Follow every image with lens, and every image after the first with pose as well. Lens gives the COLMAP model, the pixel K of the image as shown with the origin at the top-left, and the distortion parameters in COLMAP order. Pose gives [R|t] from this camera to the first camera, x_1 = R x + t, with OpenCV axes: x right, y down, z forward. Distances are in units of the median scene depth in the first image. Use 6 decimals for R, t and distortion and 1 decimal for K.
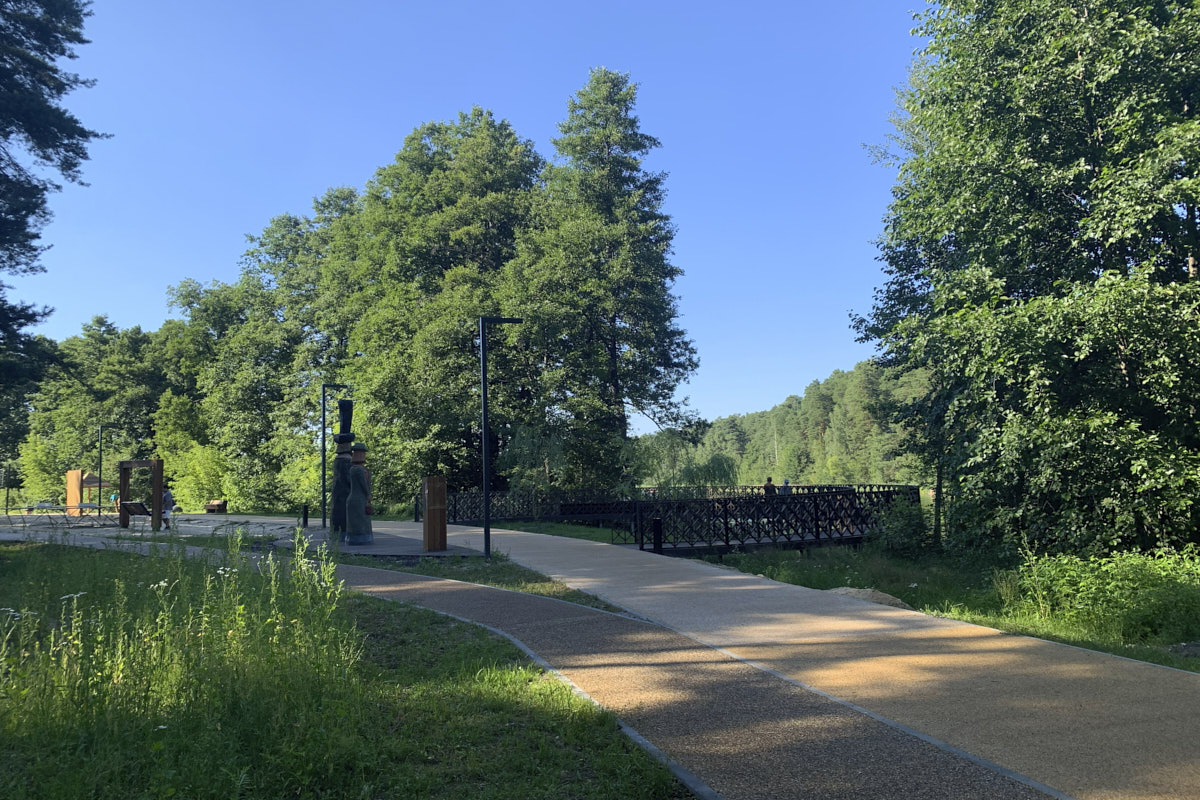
lens RADIAL K [[904.6, 0, 599.5], [0, 904.6, 390.6], [0, 0, 1]] dist [0.037674, -0.027520]
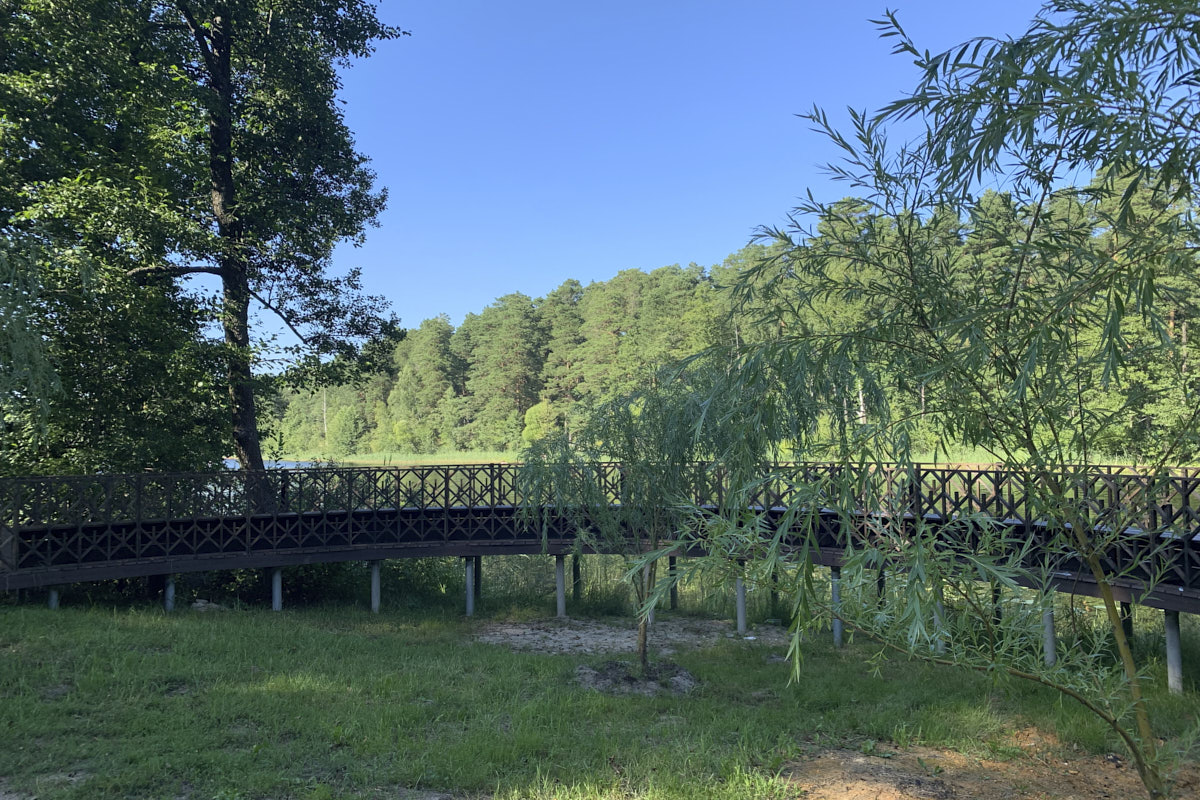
lens RADIAL K [[904.6, 0, 597.7], [0, 904.6, 396.8], [0, 0, 1]] dist [0.037674, -0.027520]
pose [[0.874553, 0.033723, 0.483757, -0.009569], [-0.054644, 0.998078, 0.029212, 0.026678], [-0.481842, -0.051982, 0.874715, 0.274789]]
